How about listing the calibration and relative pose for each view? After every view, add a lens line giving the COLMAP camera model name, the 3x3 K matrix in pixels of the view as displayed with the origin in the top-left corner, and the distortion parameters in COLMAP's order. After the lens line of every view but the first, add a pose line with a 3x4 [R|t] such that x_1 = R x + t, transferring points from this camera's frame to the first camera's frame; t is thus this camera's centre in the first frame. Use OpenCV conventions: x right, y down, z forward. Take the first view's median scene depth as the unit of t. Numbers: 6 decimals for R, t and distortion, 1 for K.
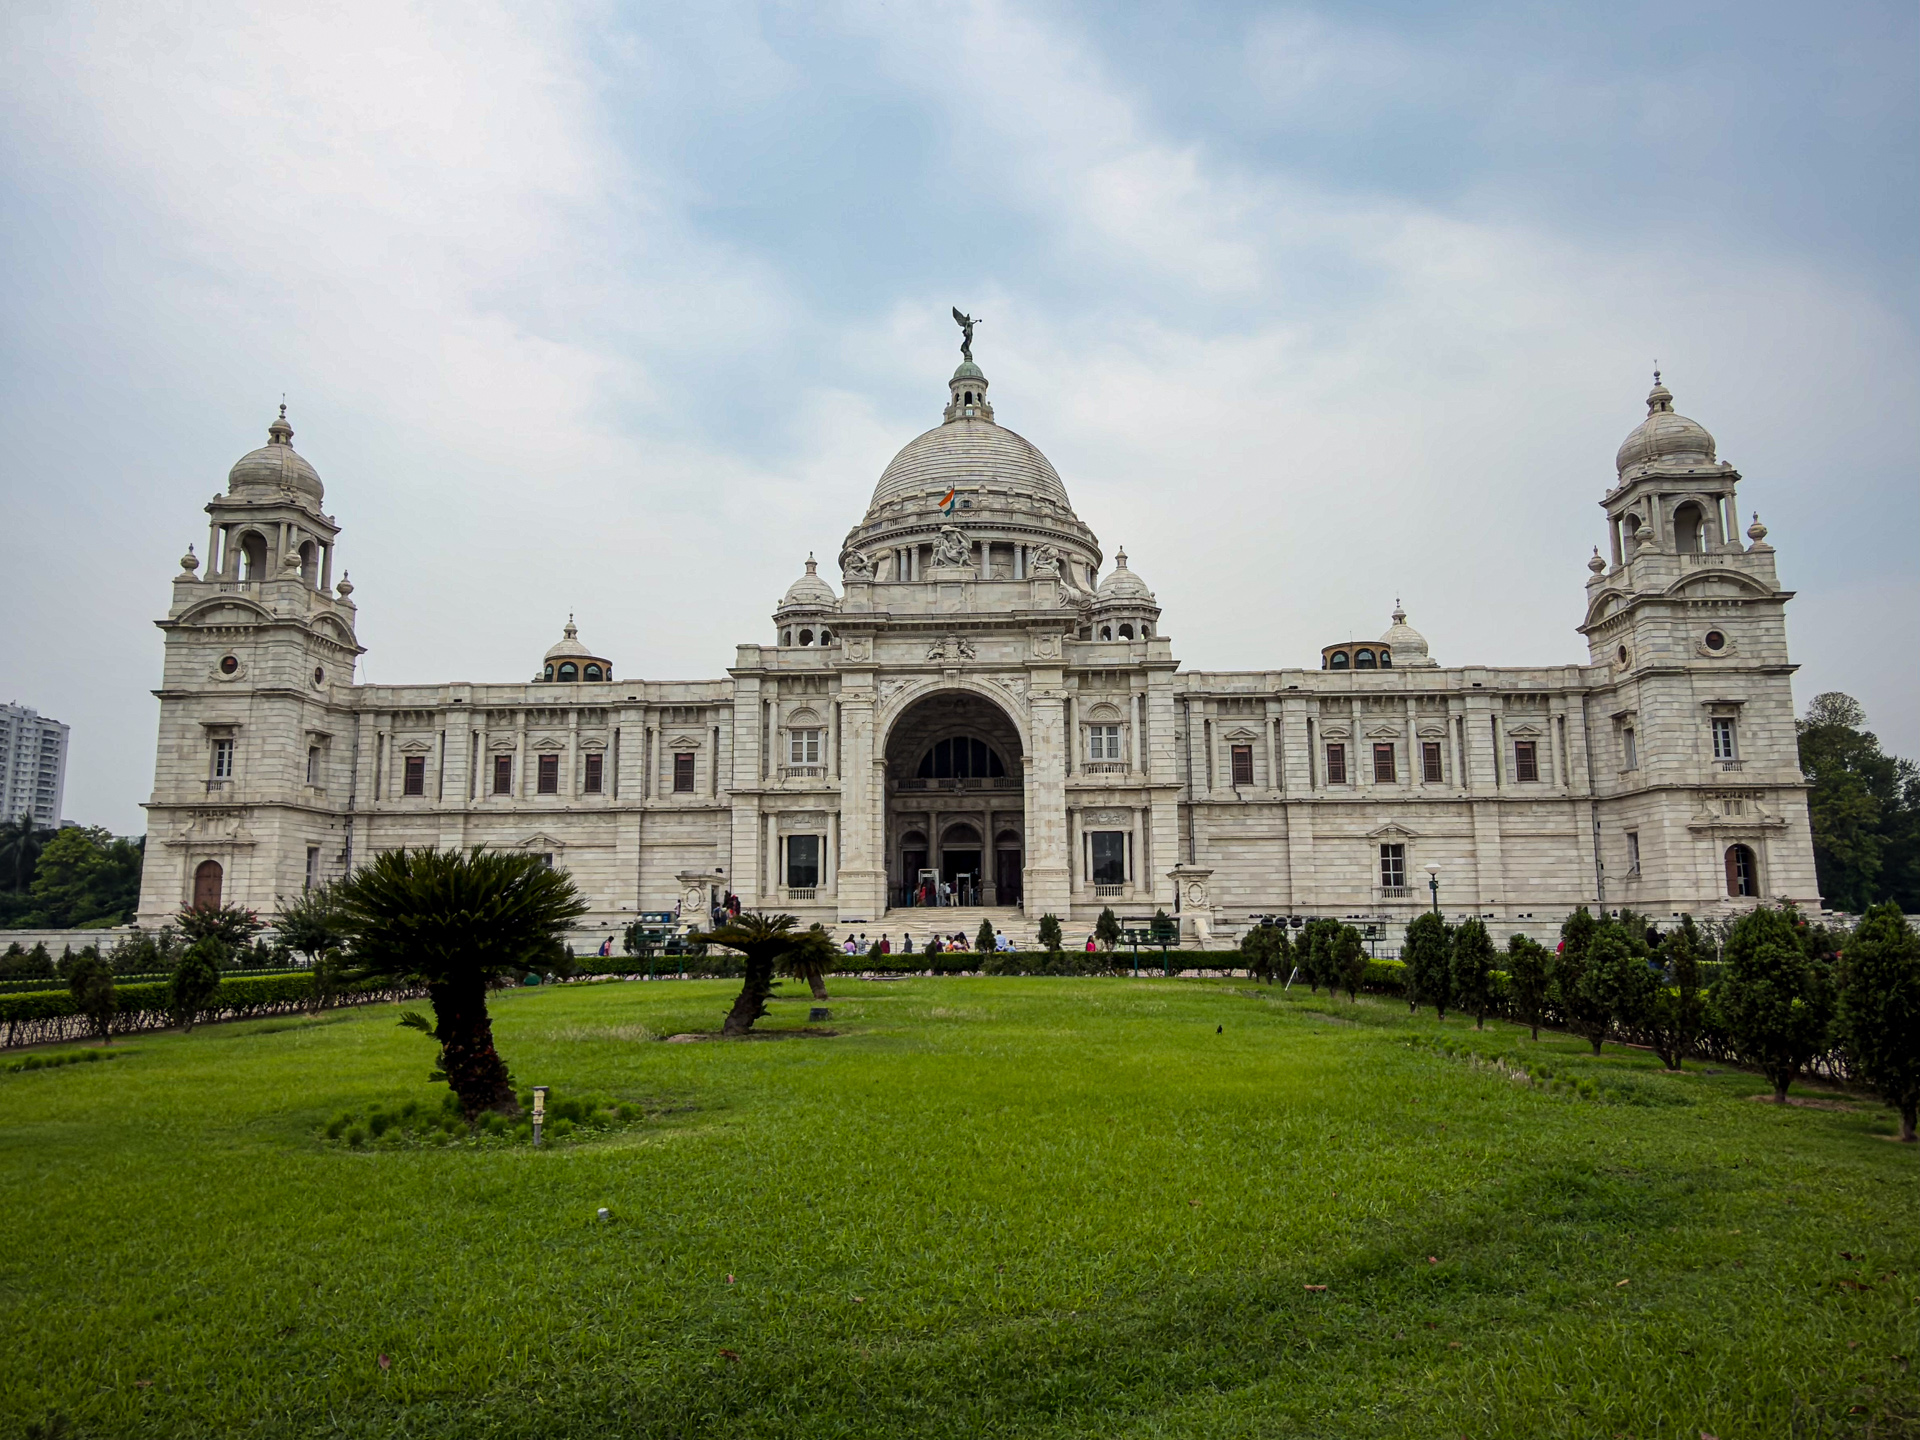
lens RADIAL K [[1273.7, 0, 959.9], [0, 1273.7, 729.6], [0, 0, 1]] dist [0.005367, 0.001102]
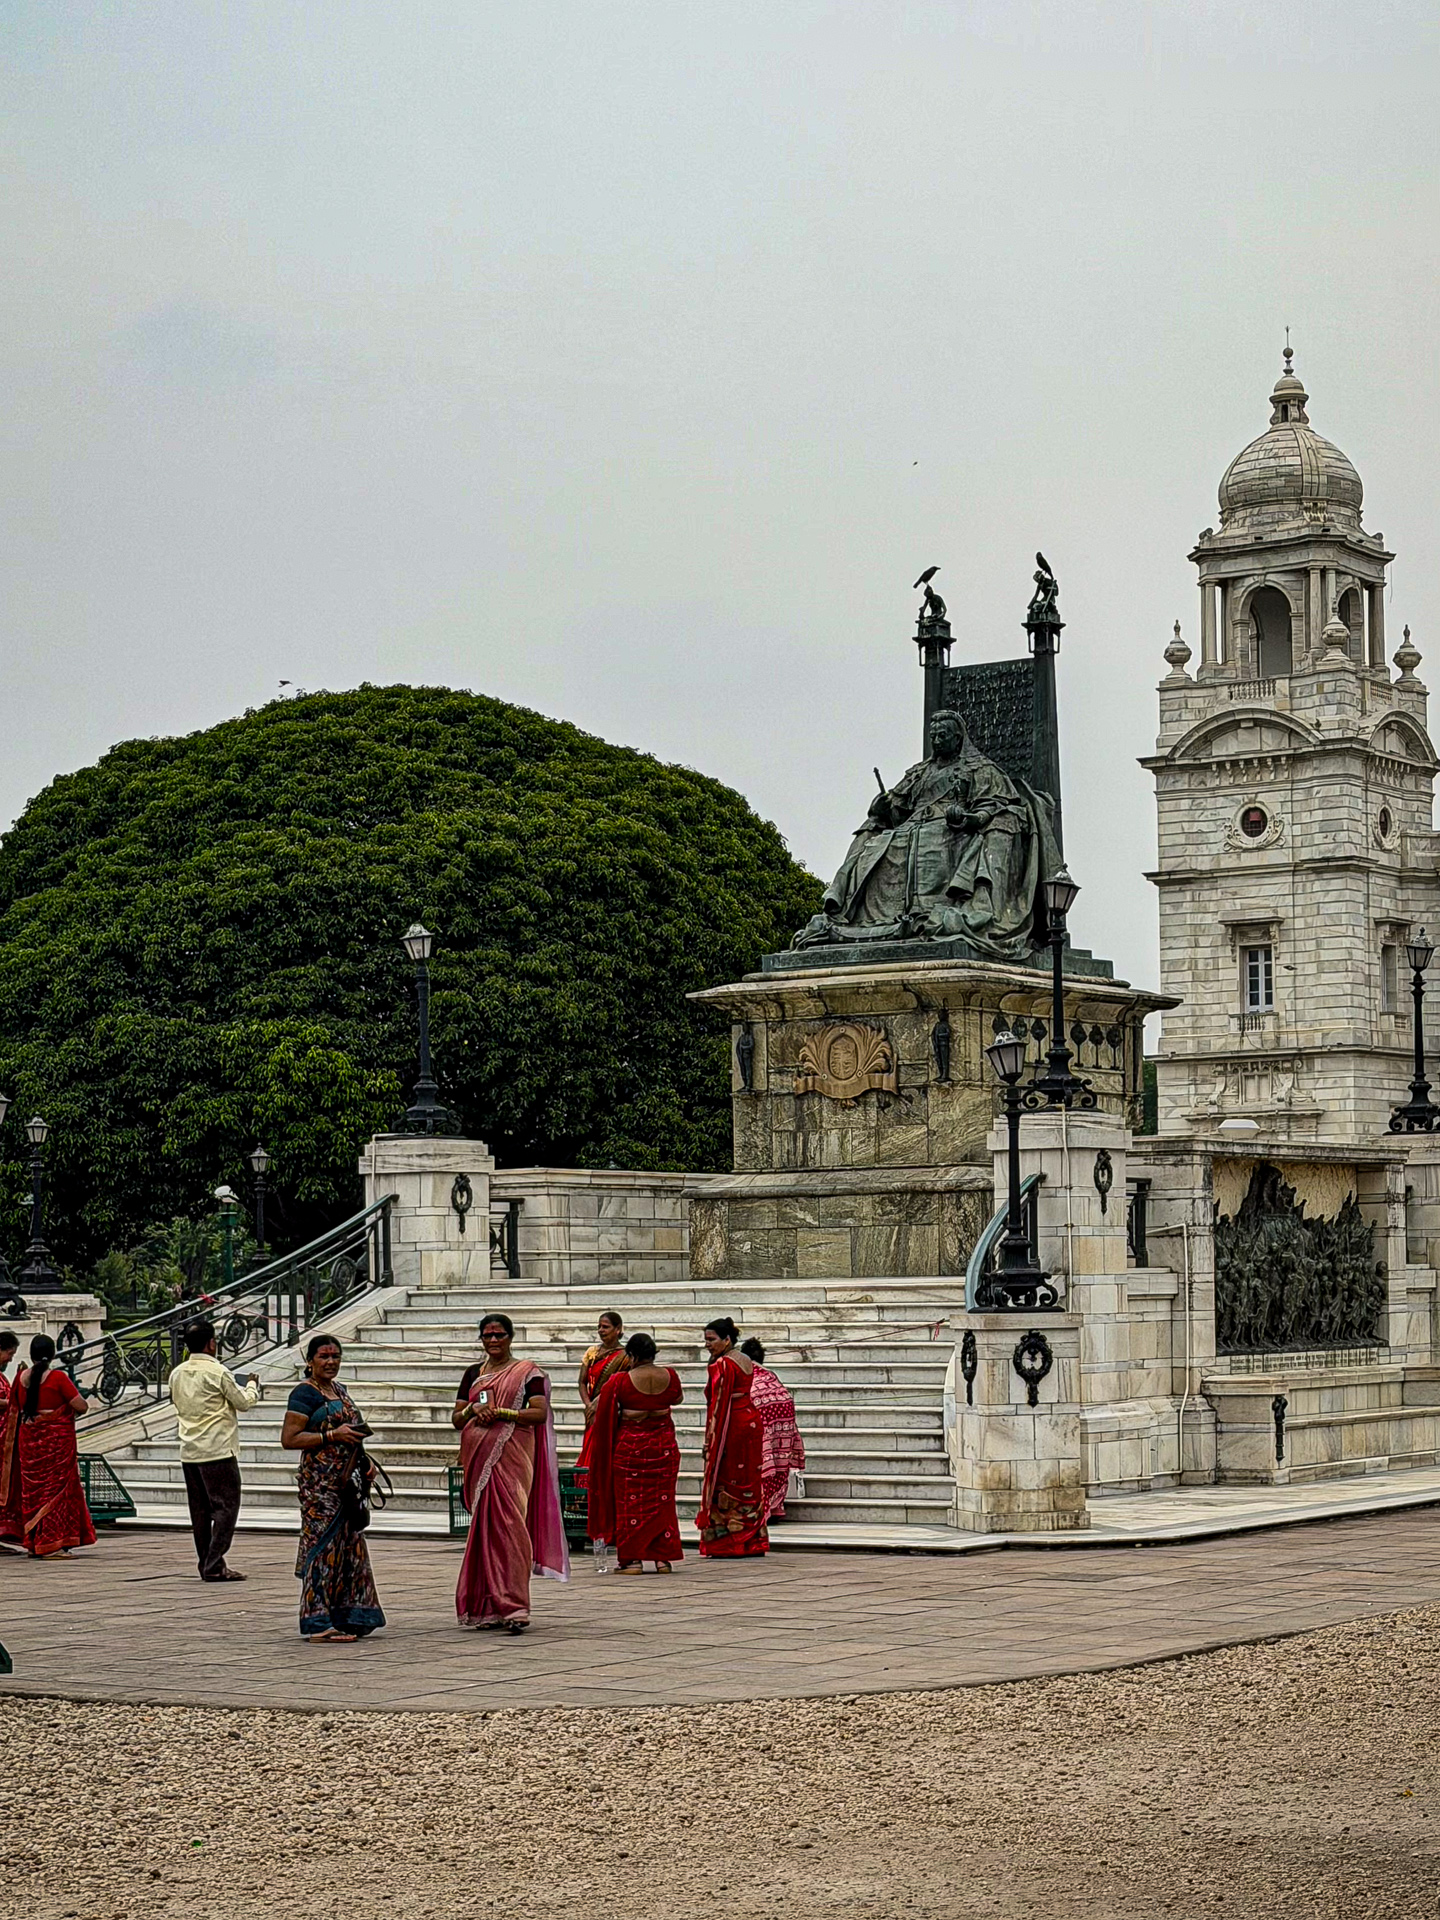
lens RADIAL K [[3801.8, 0, 724.0], [0, 3801.8, 1246.3], [0, 0, 1]] dist [-0.016404, 0.359836]
pose [[0.852775, -0.009011, -0.522201, 0.148904], [0.090348, 0.987323, 0.130504, -0.106102], [0.514405, -0.158470, 0.842778, -0.660663]]
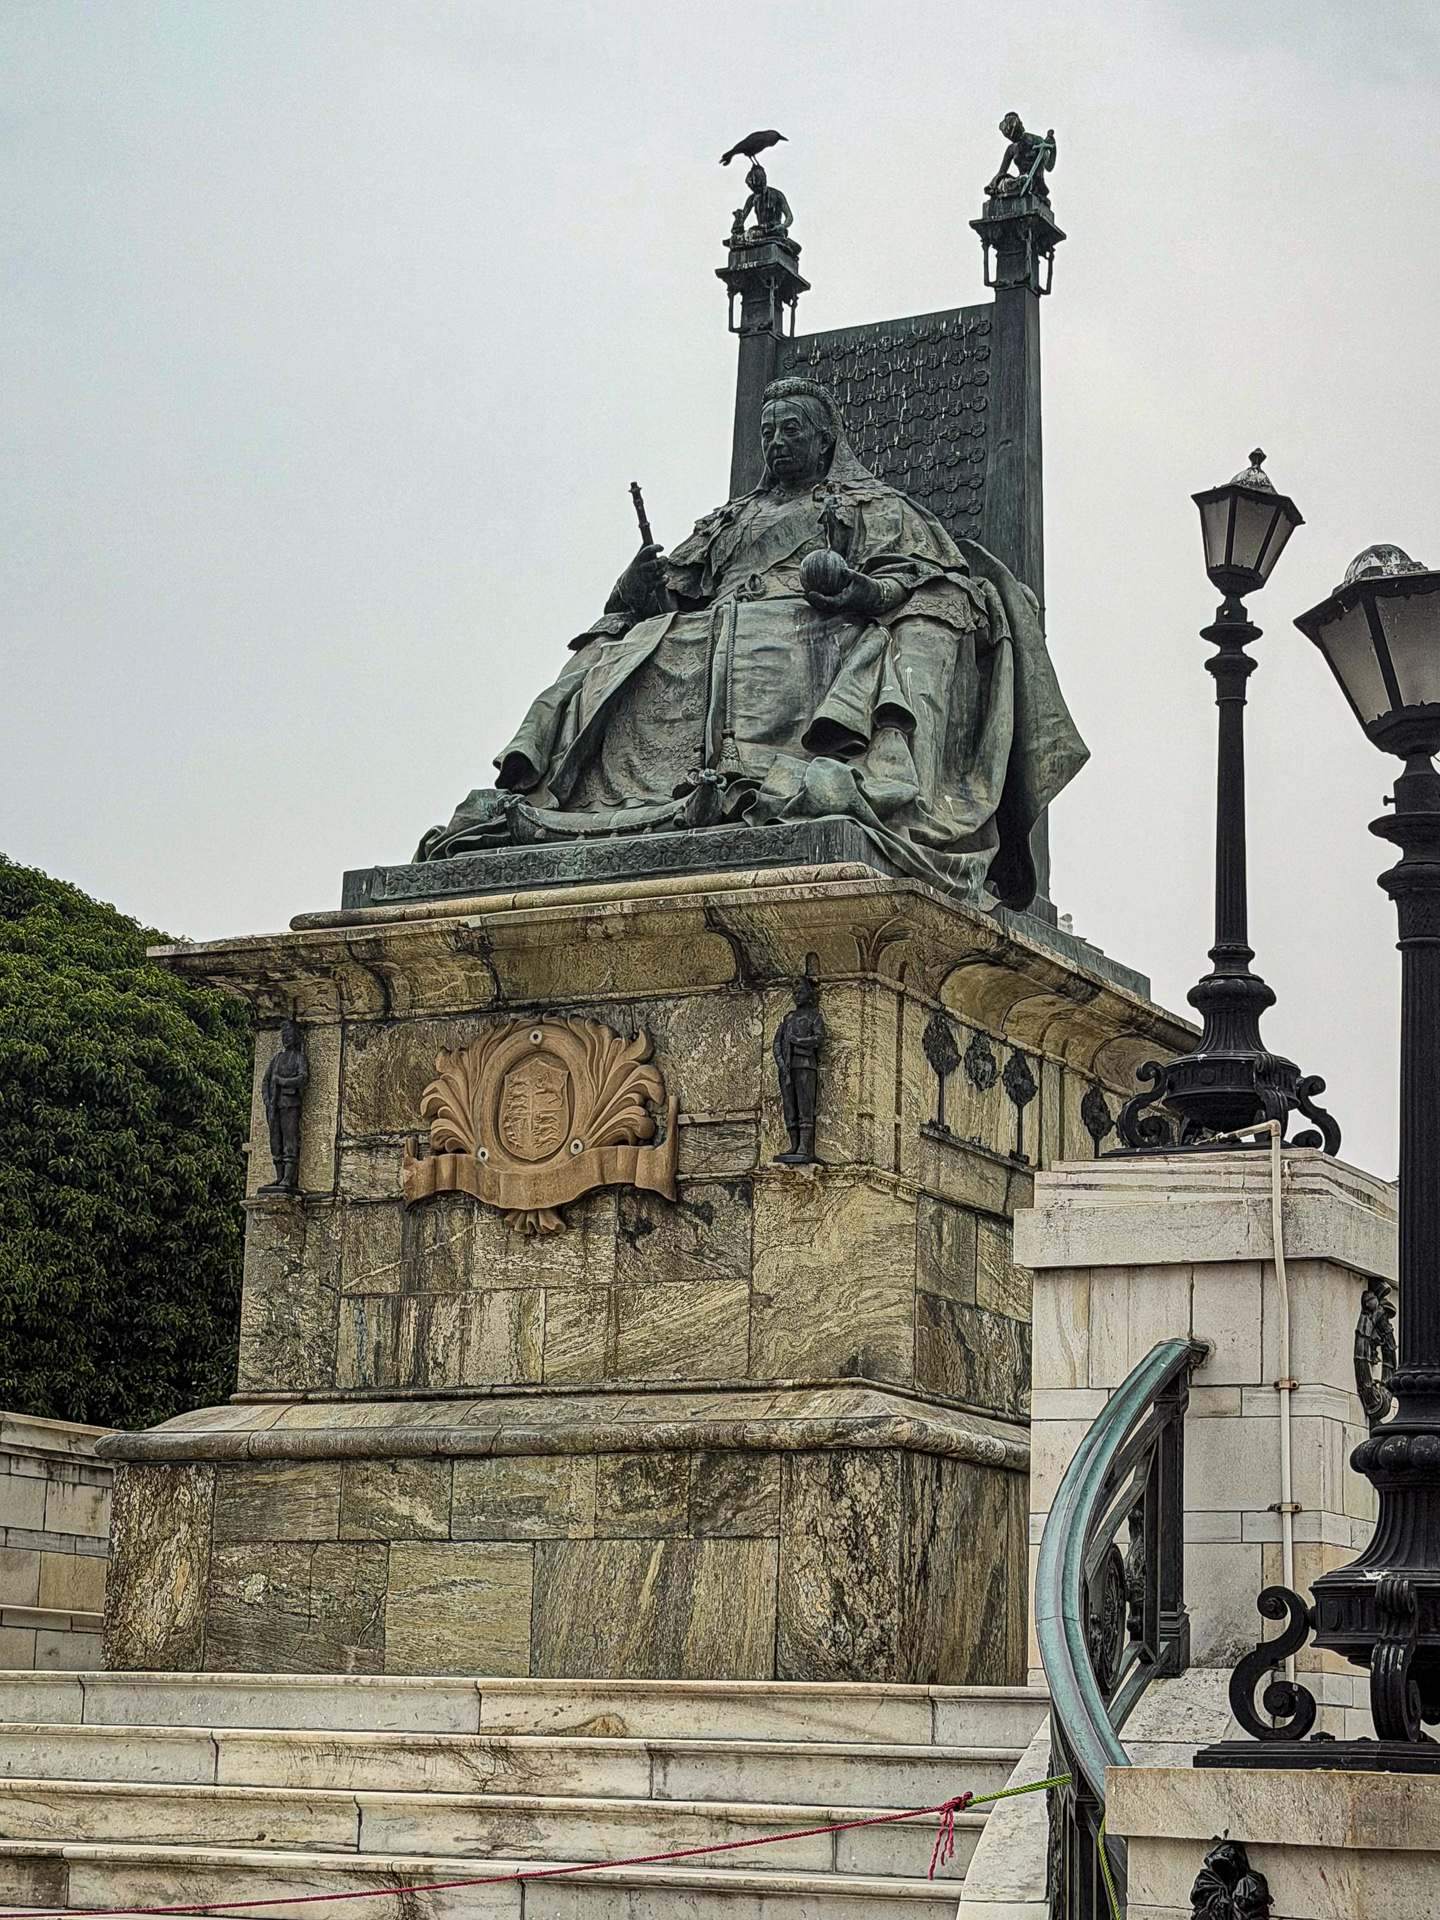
lens RADIAL K [[3823.6, 0, 720.0], [0, 3823.6, 960.0], [0, 0, 1]] dist [-0.038454, 0.634945]
pose [[0.906949, -0.054487, -0.417702, 0.015787], [0.031388, 0.997584, -0.061977, -0.065992], [0.420069, 0.043099, 0.906468, -0.440281]]
